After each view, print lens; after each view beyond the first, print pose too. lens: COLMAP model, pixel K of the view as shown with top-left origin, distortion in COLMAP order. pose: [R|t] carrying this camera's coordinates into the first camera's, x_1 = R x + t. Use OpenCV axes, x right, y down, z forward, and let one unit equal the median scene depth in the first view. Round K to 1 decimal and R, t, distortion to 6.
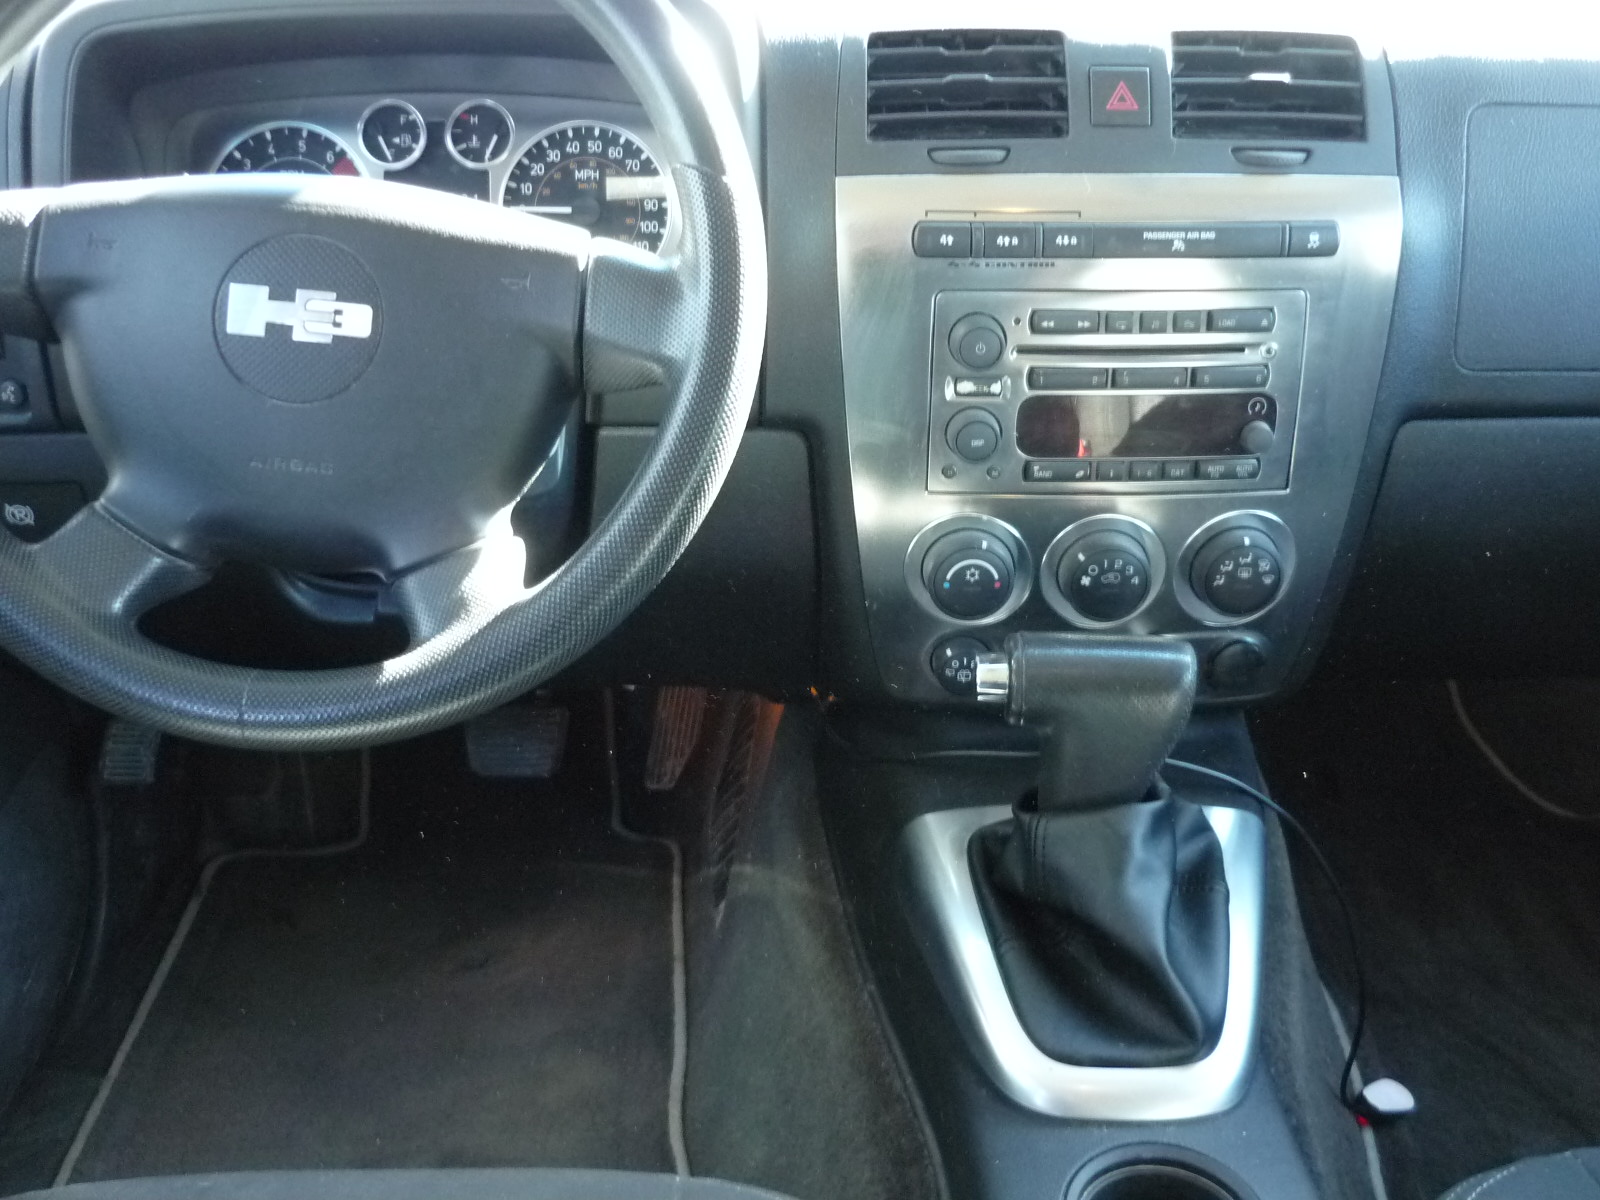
lens RADIAL K [[1702.3, 0, 800.0], [0, 1702.3, 600.0], [0, 0, 1]] dist [-0.002870, -0.169624]
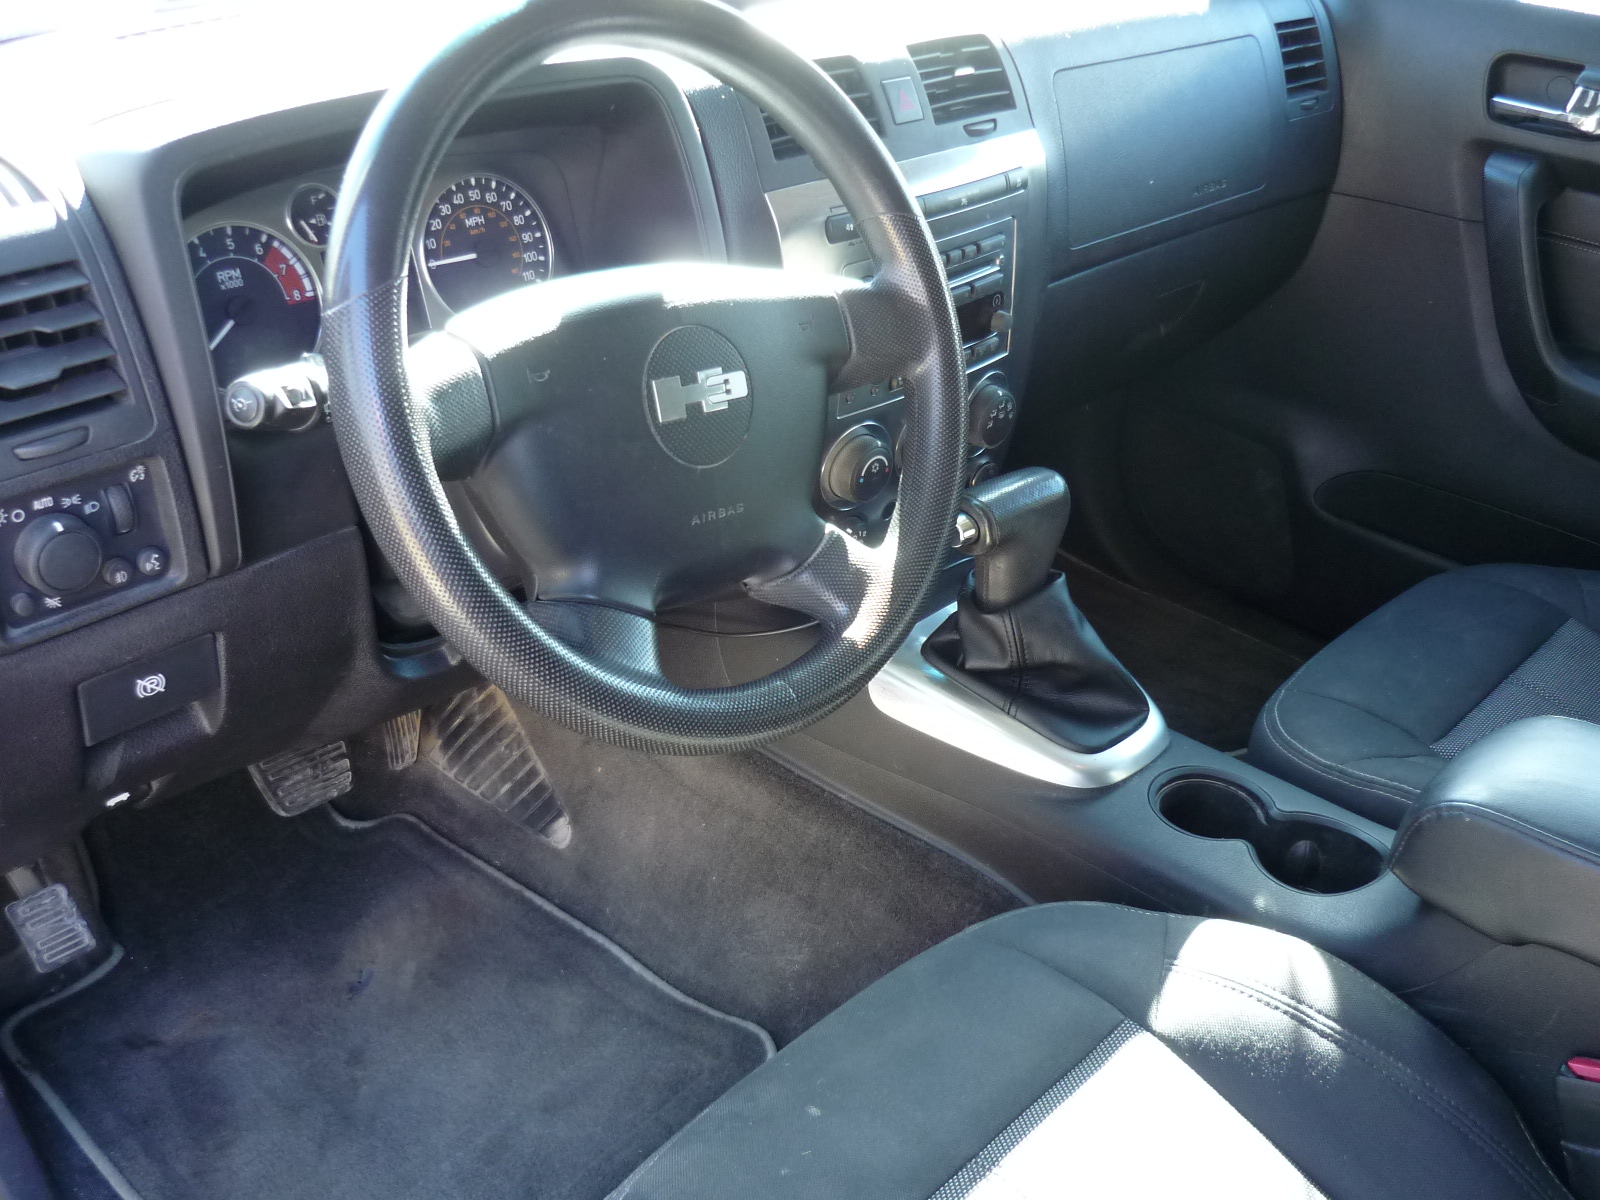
lens RADIAL K [[1655.8, 0, 800.0], [0, 1655.8, 600.0], [0, 0, 1]] dist [-0.054309, -0.002397]
pose [[0.691620, -0.324660, 0.645180, -0.786734], [0.260952, 0.945260, 0.195927, -0.180631], [-0.673473, 0.032854, 0.738481, 0.079109]]
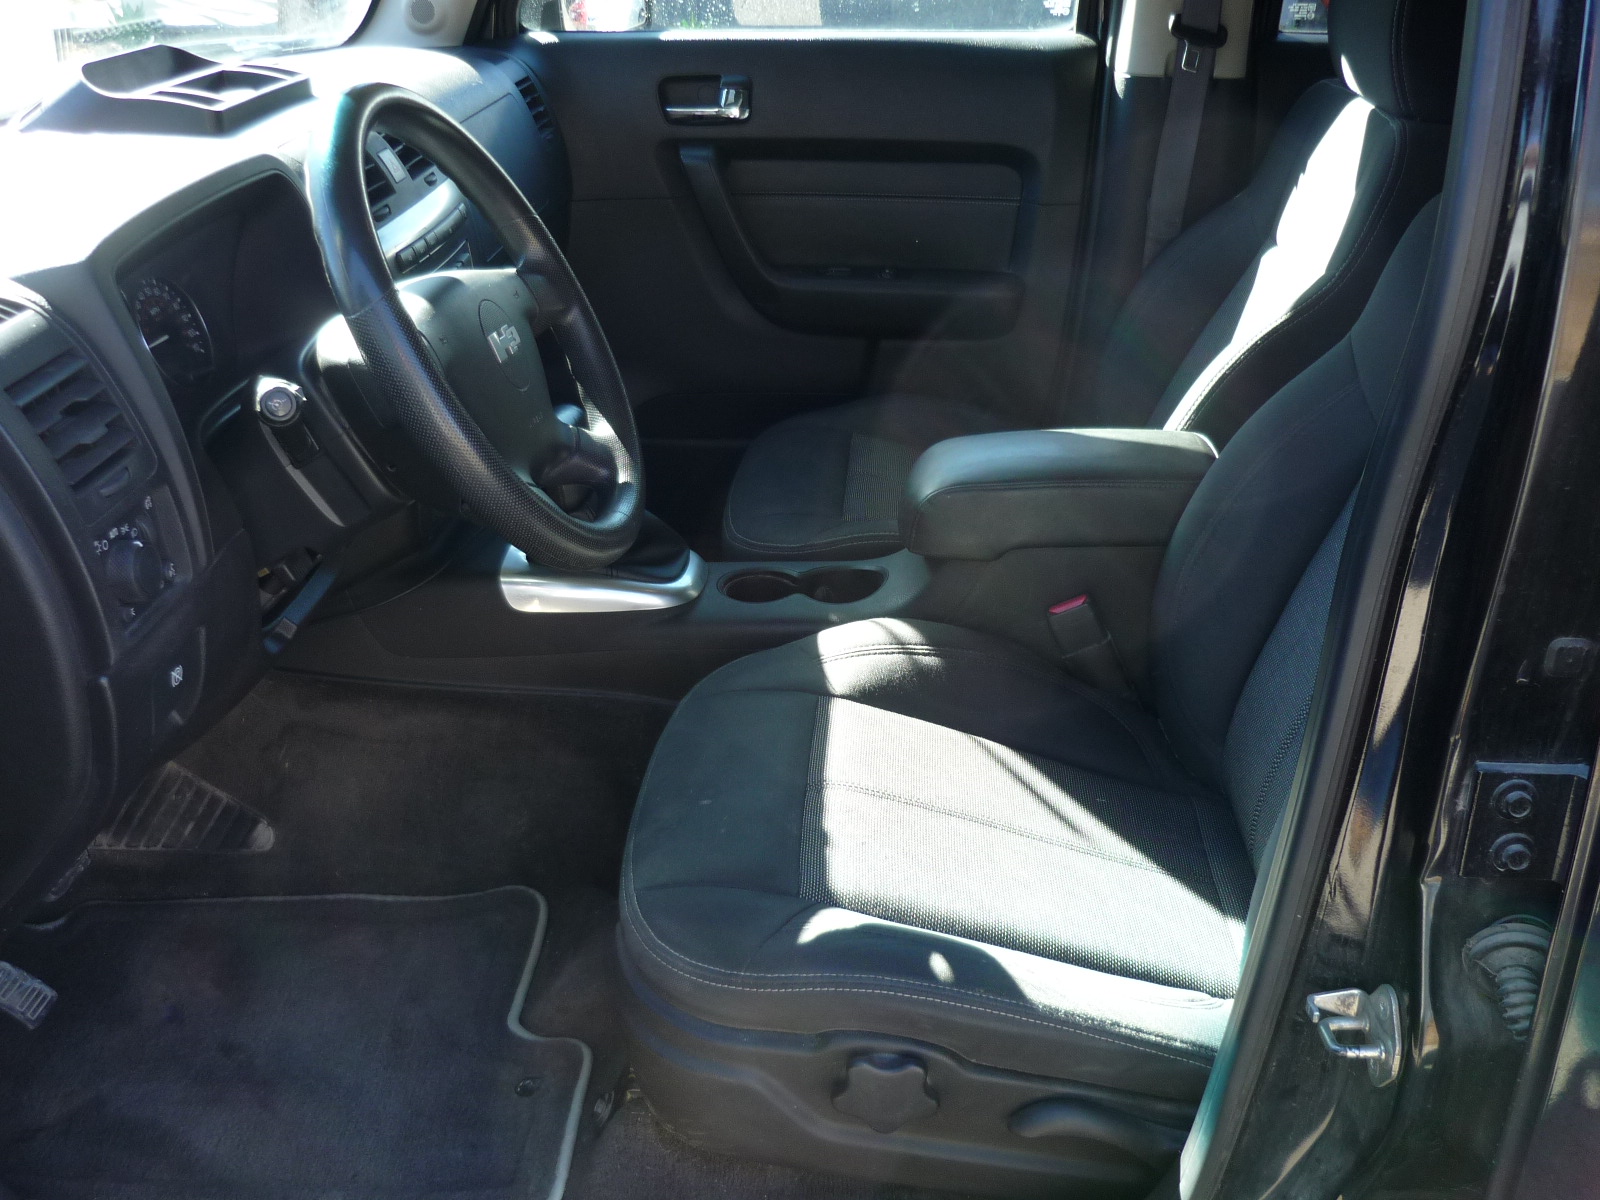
lens RADIAL K [[1702.3, 0, 800.0], [0, 1702.3, 600.0], [0, 0, 1]] dist [-0.002870, -0.169624]
pose [[0.071544, -0.412432, 0.908175, -1.488857], [0.434077, 0.832639, 0.343933, -0.314059], [-0.898031, 0.369611, 0.238597, 0.307634]]
